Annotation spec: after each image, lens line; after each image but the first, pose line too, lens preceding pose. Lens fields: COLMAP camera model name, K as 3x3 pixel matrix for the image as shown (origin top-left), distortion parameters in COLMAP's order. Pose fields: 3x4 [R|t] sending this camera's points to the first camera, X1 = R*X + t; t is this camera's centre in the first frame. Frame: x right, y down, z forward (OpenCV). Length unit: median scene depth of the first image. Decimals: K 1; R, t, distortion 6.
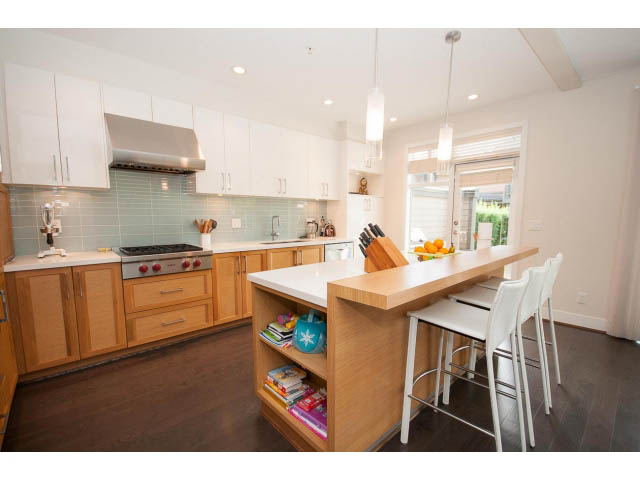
lens RADIAL K [[291.2, 0, 323.0], [0, 291.2, 245.3], [0, 0, 1]] dist [-0.002179, -0.003394]
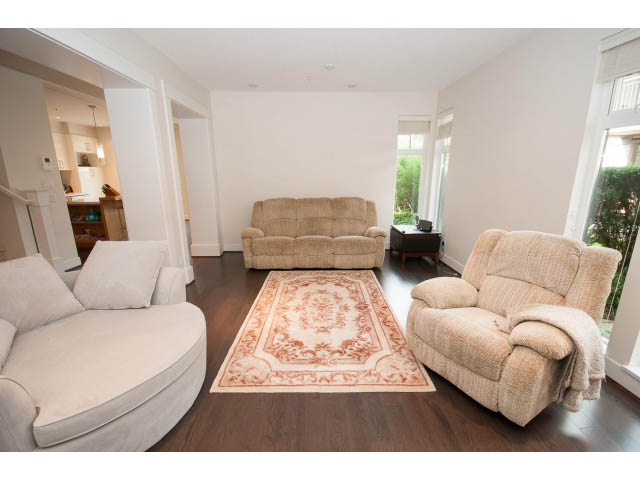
lens RADIAL K [[291.2, 0, 320.8], [0, 291.2, 242.3], [0, 0, 1]] dist [-0.002179, -0.003394]
pose [[0.658230, -0.177489, 0.731594, -0.300915], [0.078924, 0.982724, 0.167404, 0.087096], [-0.748668, -0.052450, 0.660867, -1.222754]]
